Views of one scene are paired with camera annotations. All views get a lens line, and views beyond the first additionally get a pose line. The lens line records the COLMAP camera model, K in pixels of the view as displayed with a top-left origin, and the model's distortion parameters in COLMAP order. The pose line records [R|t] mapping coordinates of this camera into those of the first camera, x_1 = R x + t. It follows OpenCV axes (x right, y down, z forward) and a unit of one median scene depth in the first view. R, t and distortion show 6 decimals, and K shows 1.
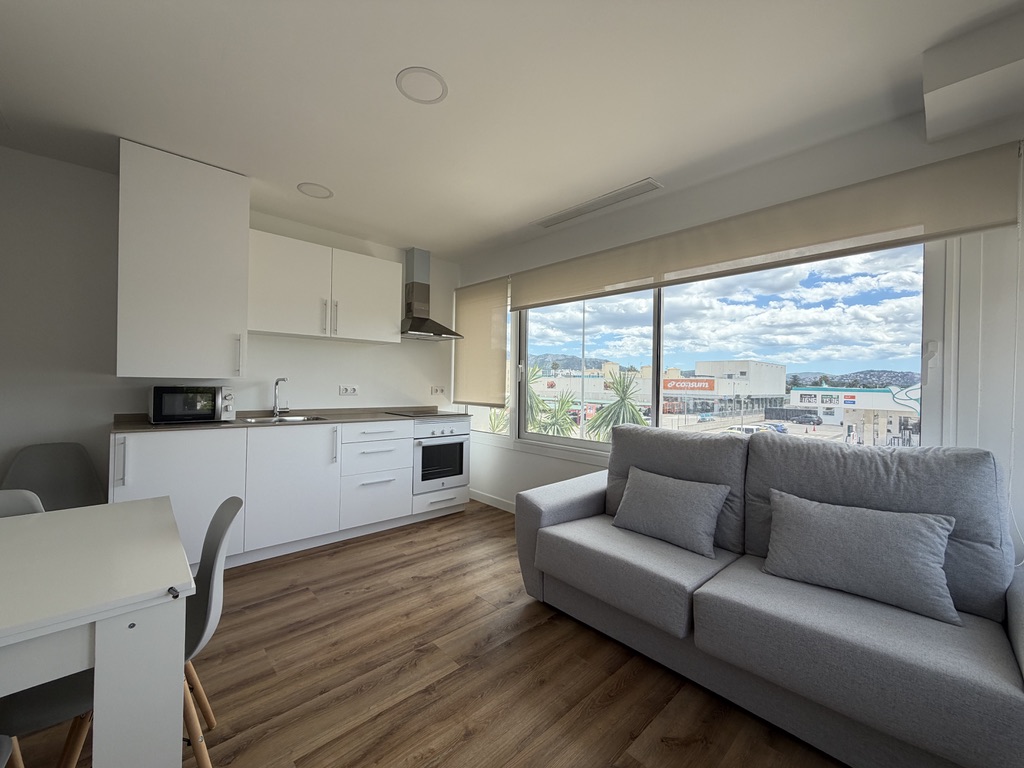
lens RADIAL K [[408.3, 0, 510.1], [0, 408.3, 381.3], [0, 0, 1]] dist [-0.003447, 0.000481]
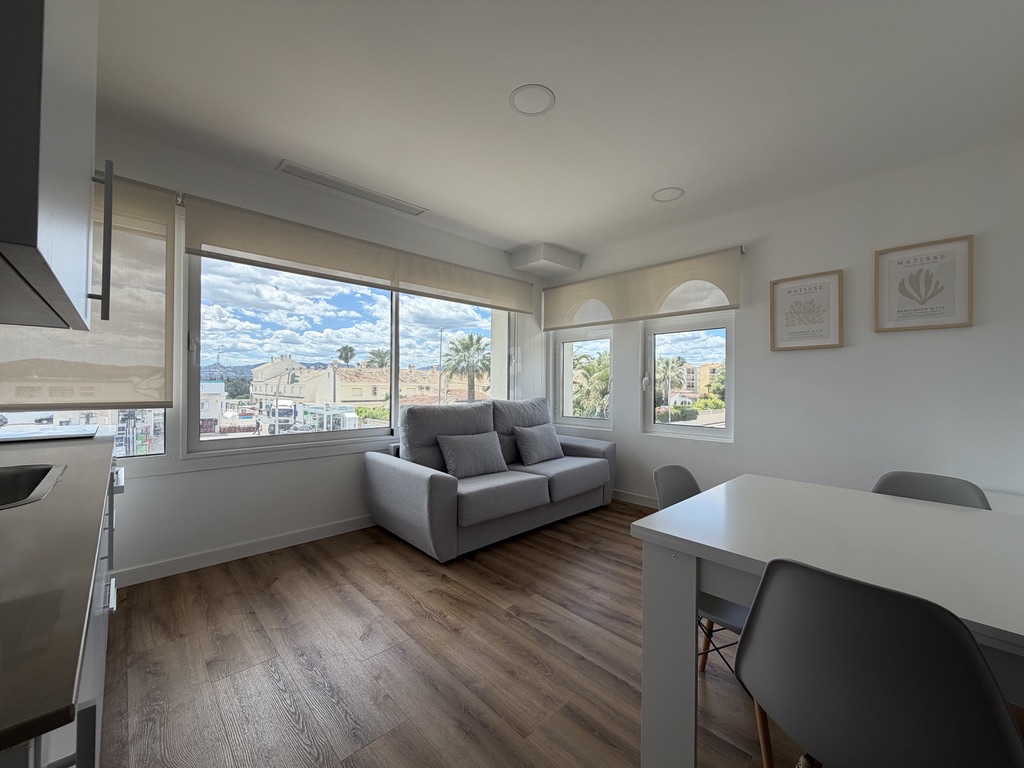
lens RADIAL K [[408.3, 0, 512.9], [0, 408.3, 382.2], [0, 0, 1]] dist [-0.003447, 0.000481]
pose [[-0.015690, -0.011149, 0.999815, -1.303889], [-0.012926, 0.999857, 0.010947, 0.029245], [-0.999793, -0.012752, -0.015832, 1.038641]]
